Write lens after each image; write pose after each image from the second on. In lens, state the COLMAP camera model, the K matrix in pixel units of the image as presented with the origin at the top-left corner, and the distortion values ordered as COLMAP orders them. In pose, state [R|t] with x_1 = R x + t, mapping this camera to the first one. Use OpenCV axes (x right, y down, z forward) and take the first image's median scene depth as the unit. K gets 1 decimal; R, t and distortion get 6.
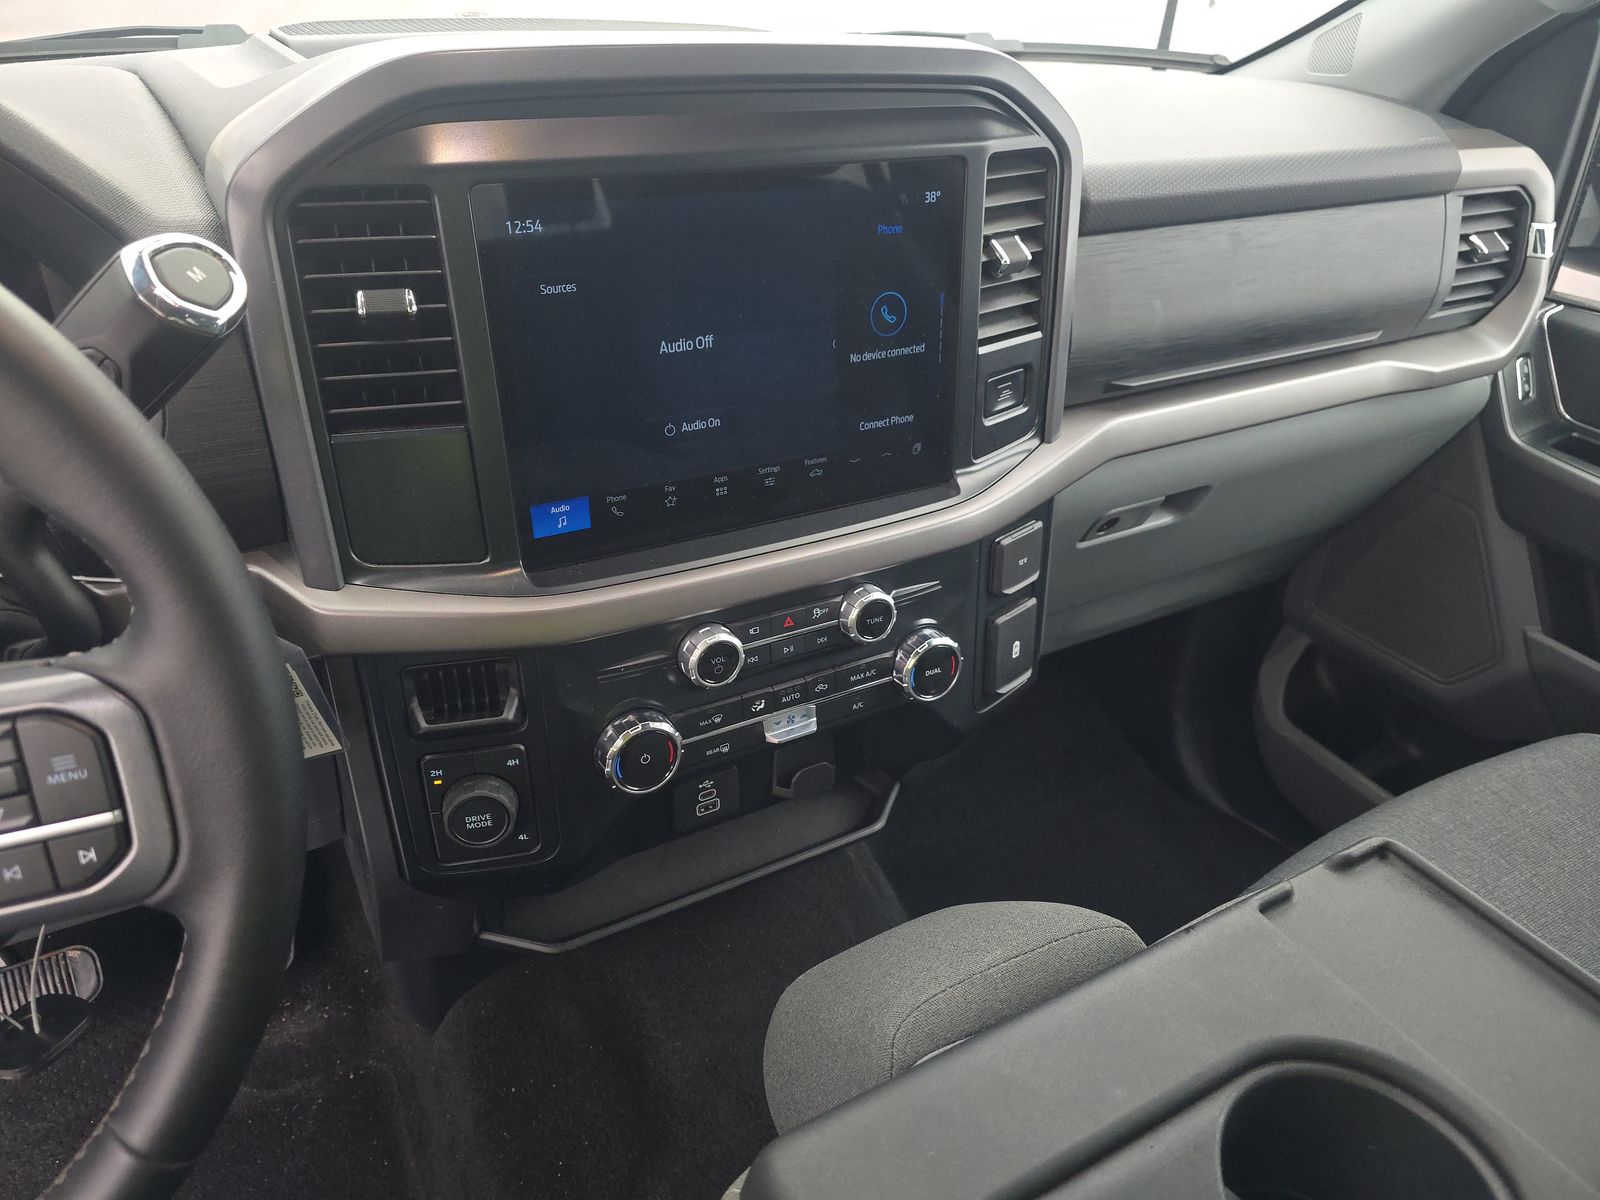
lens RADIAL K [[1073.1, 0, 799.1], [0, 1073.1, 604.2], [0, 0, 1]] dist [0.023806, -0.019985]
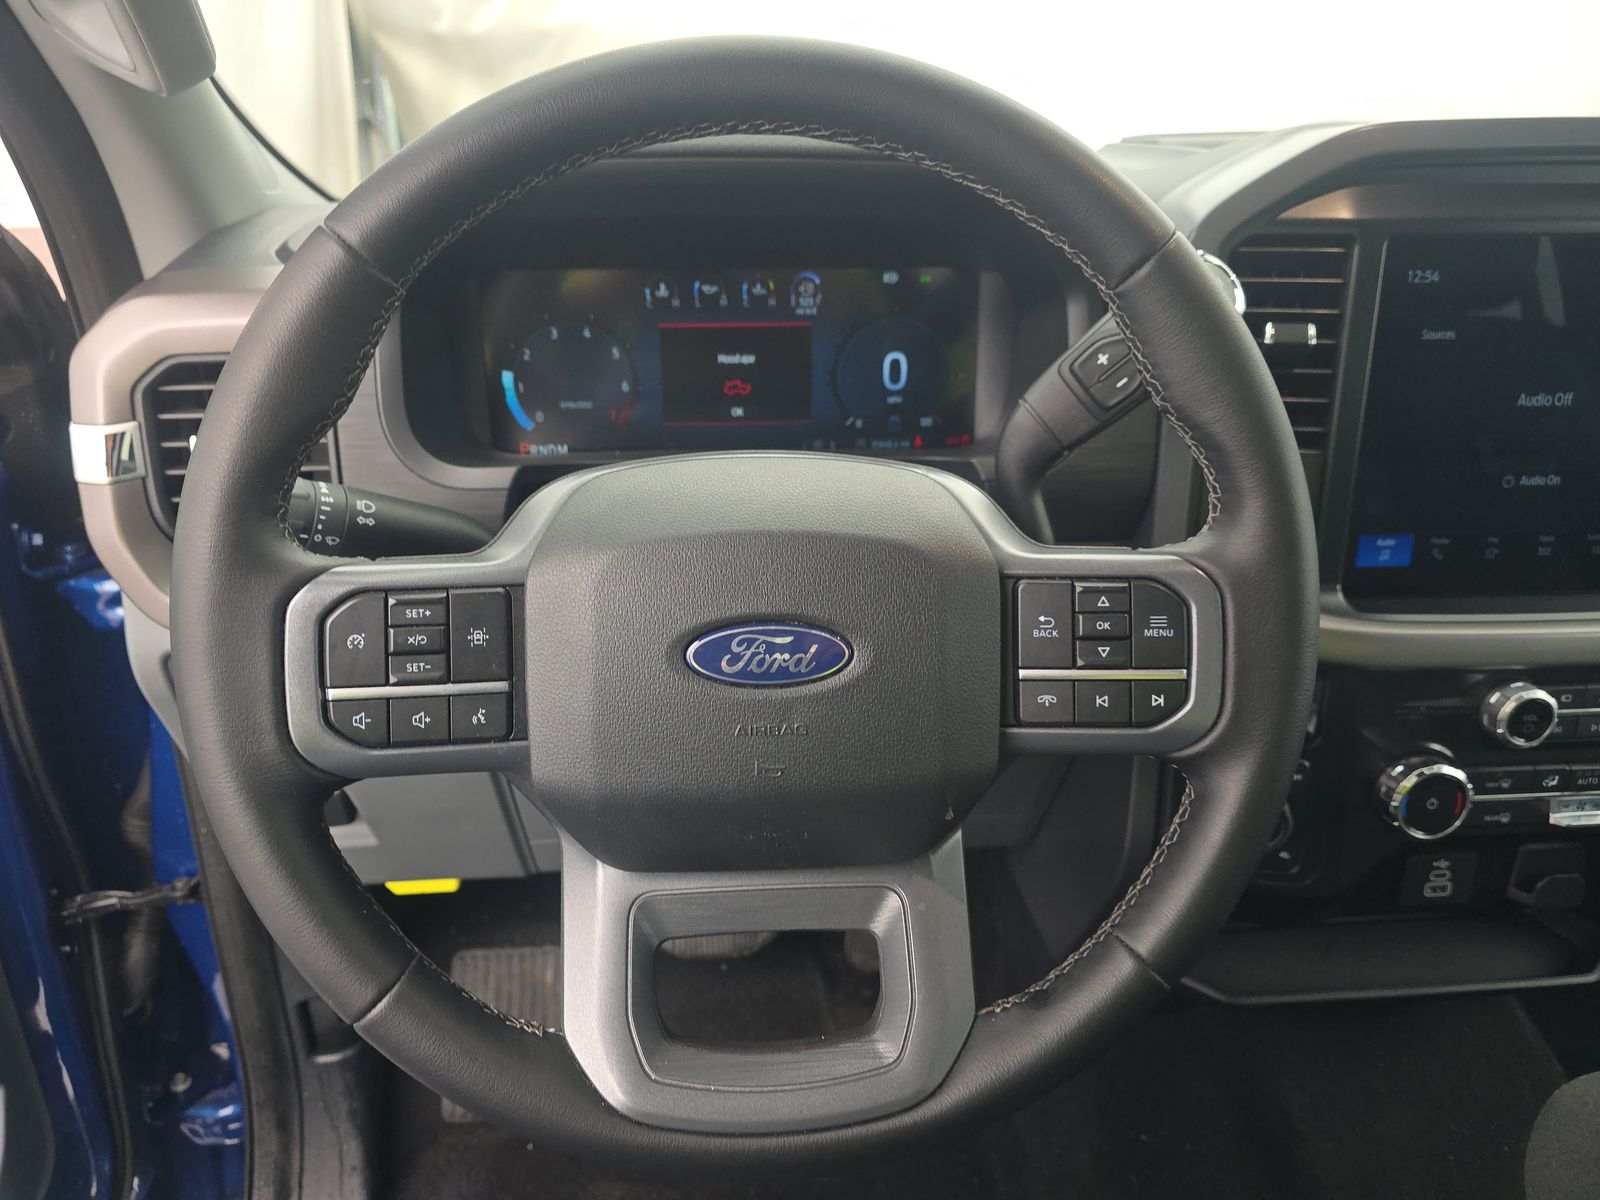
lens RADIAL K [[1073.1, 0, 792.3], [0, 1073.1, 598.5], [0, 0, 1]] dist [0.023806, -0.019985]
pose [[0.902899, 0.129148, -0.409992, -0.296765], [-0.187275, 0.976705, -0.104761, 0.177311], [0.386912, 0.171370, 0.906053, -0.161985]]
